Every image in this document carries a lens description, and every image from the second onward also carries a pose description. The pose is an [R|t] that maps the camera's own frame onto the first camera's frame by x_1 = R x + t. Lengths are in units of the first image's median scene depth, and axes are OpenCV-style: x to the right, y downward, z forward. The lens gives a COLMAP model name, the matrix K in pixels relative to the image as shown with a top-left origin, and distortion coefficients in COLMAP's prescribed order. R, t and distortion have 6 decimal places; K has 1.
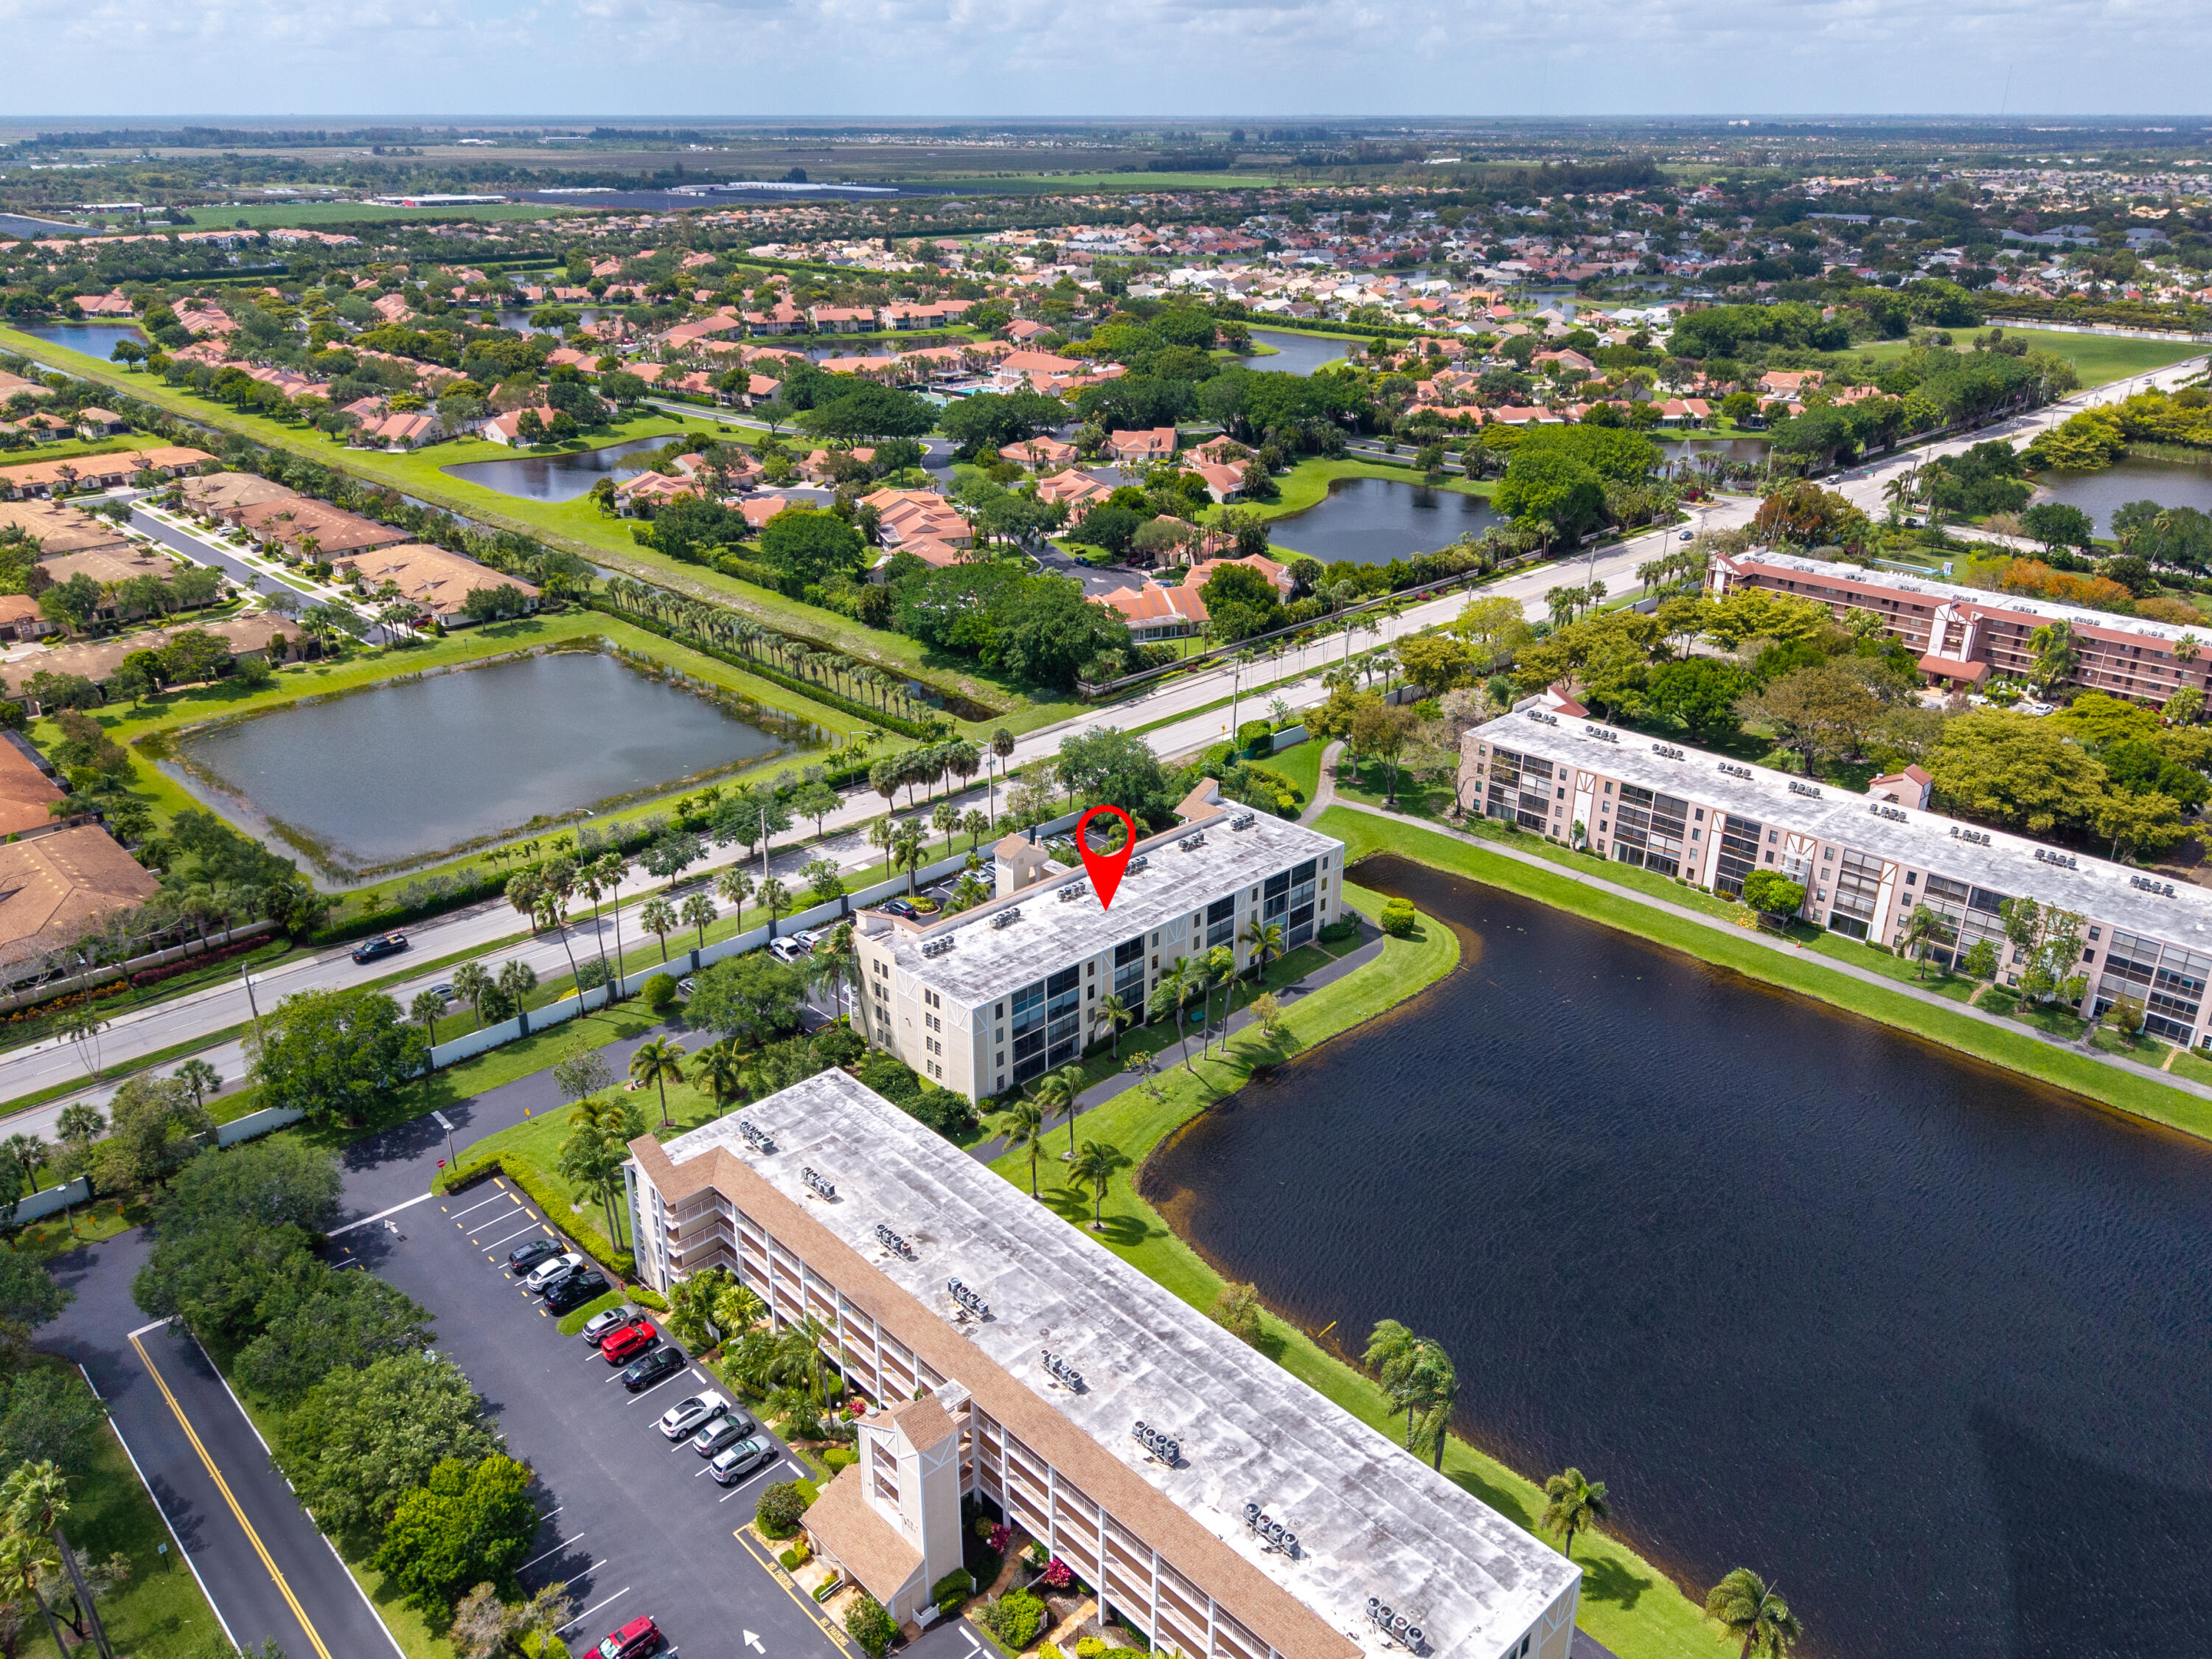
lens RADIAL K [[1643.2, 0, 1100.2], [0, 1643.2, 741.2], [0, 0, 1]] dist [0.002937, 0.002286]
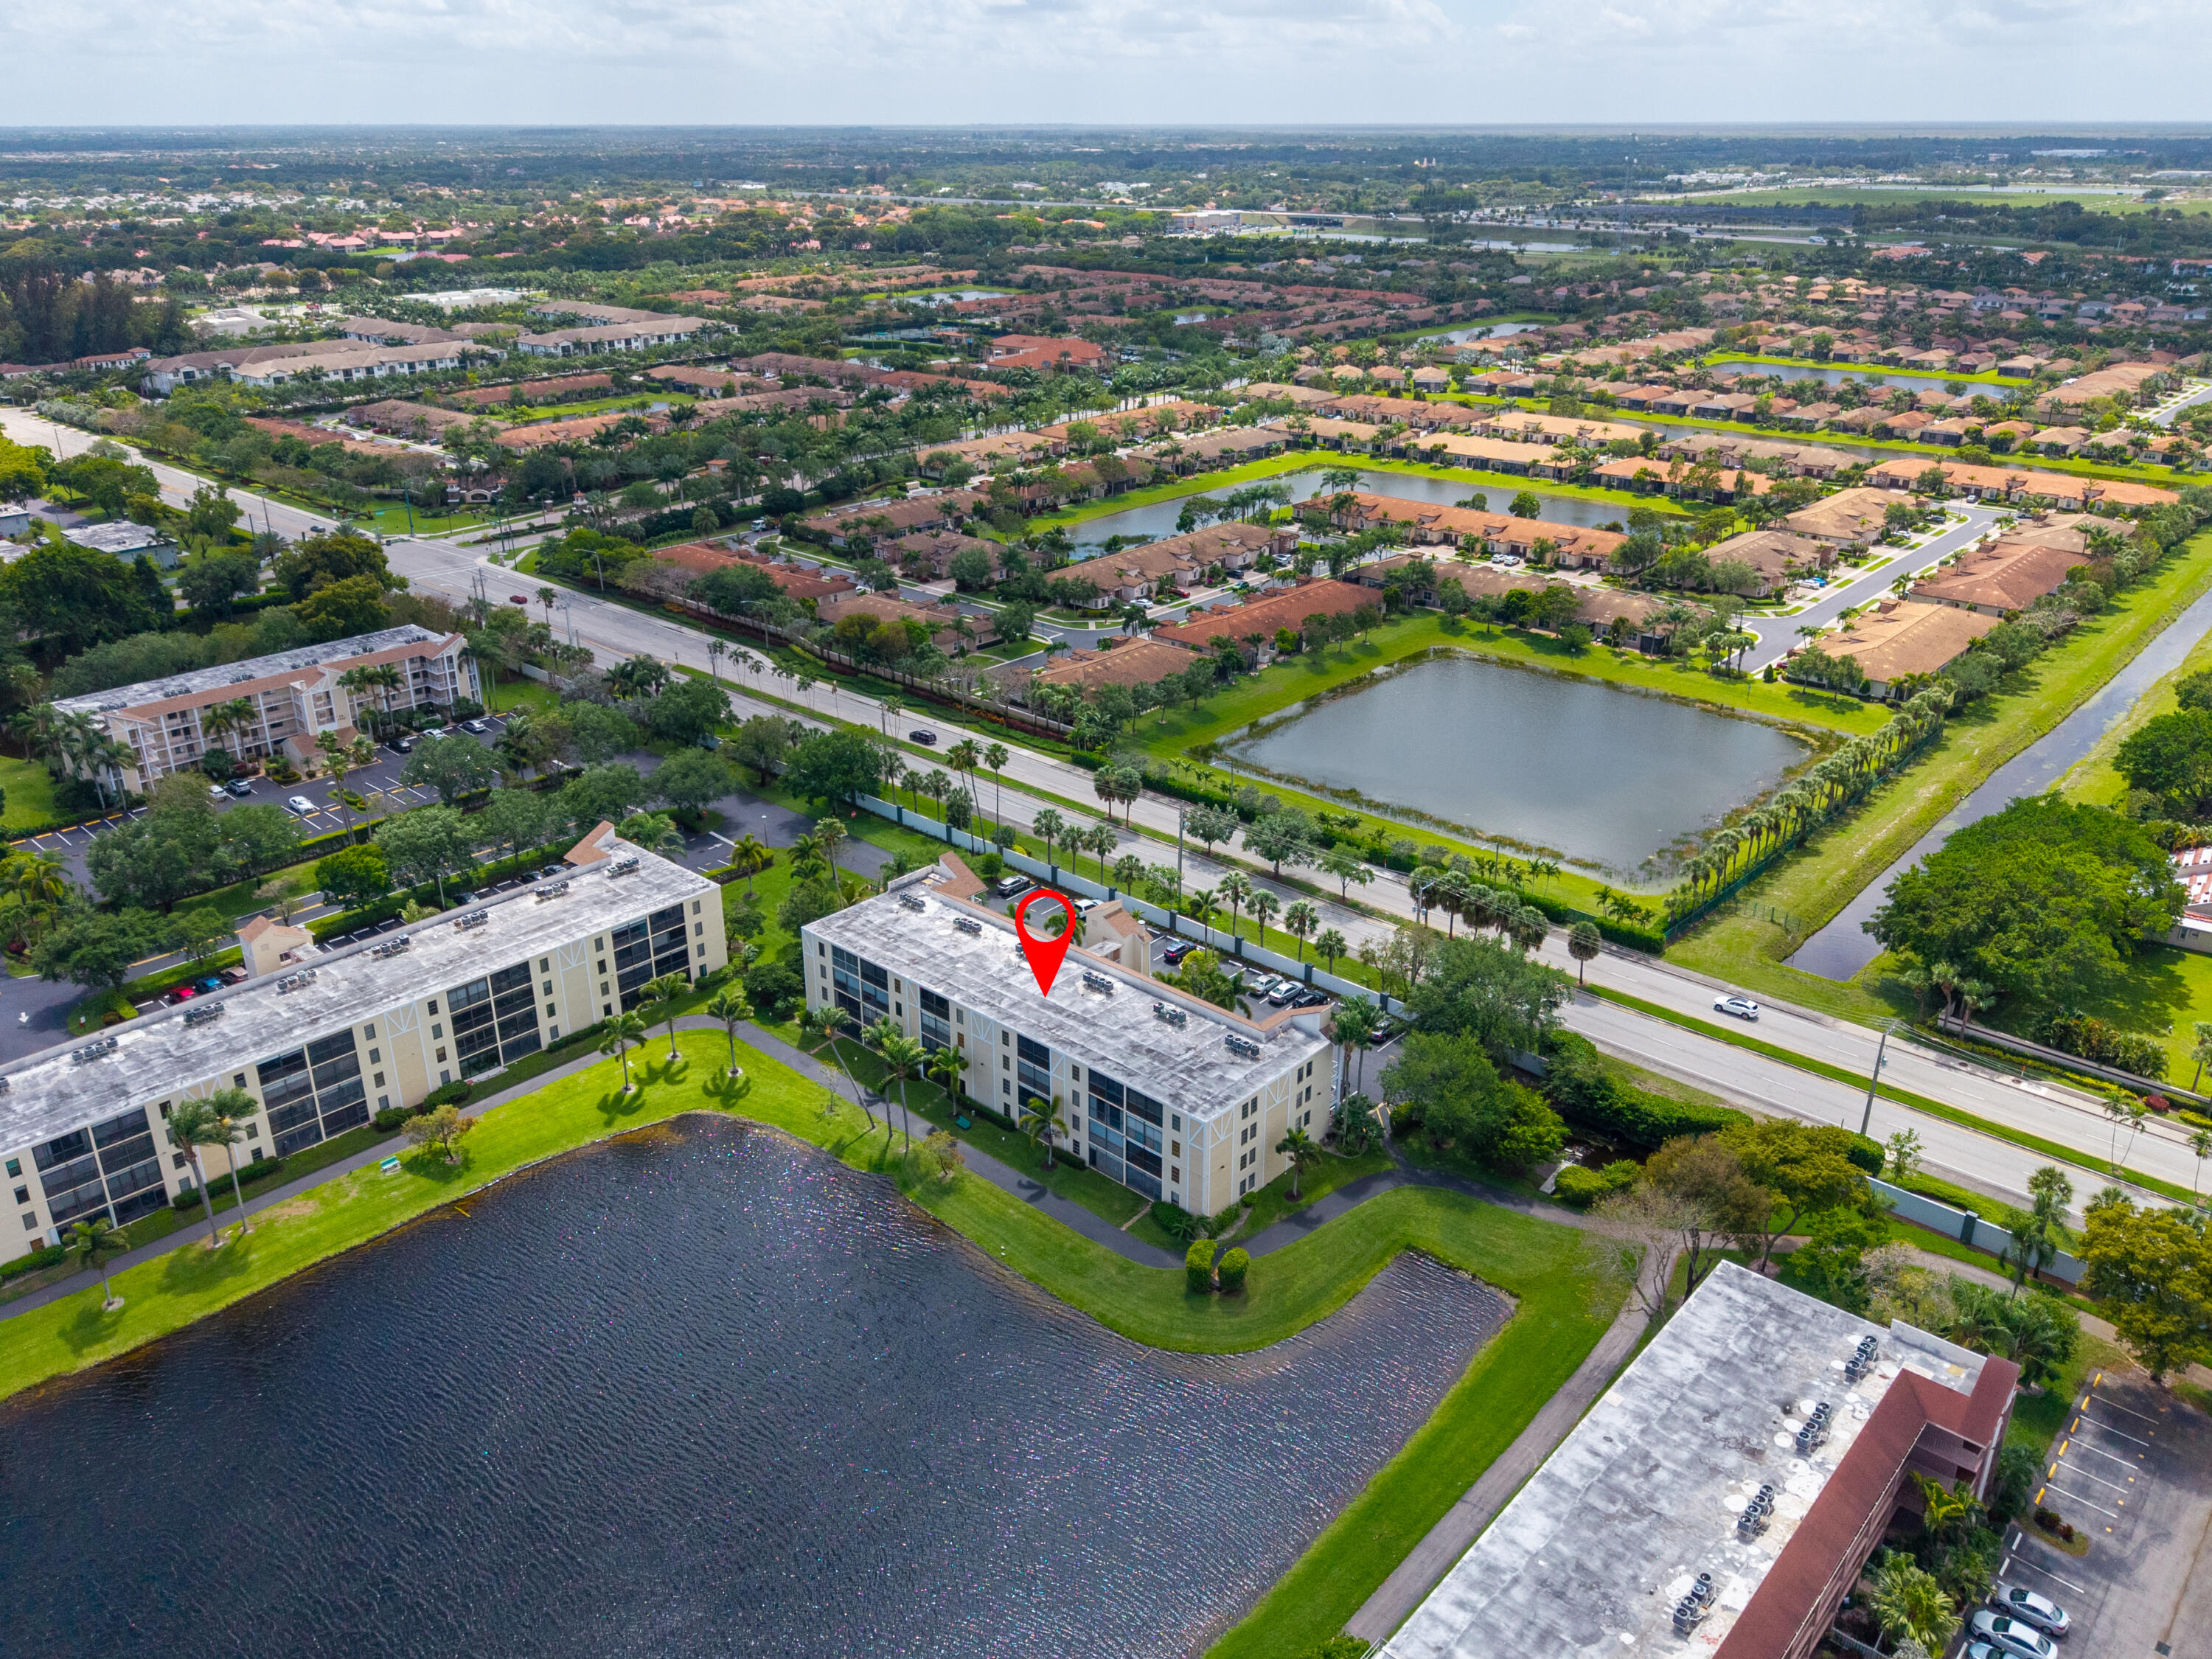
lens RADIAL K [[1668.8, 0, 1106.0], [0, 1668.8, 829.5], [0, 0, 1]] dist [-0.001537, -0.002423]
pose [[0.063616, 0.385097, -0.920681, 0.782723], [-0.346906, 0.873552, 0.341414, -0.292735], [0.935740, 0.297671, 0.189164, 0.771250]]
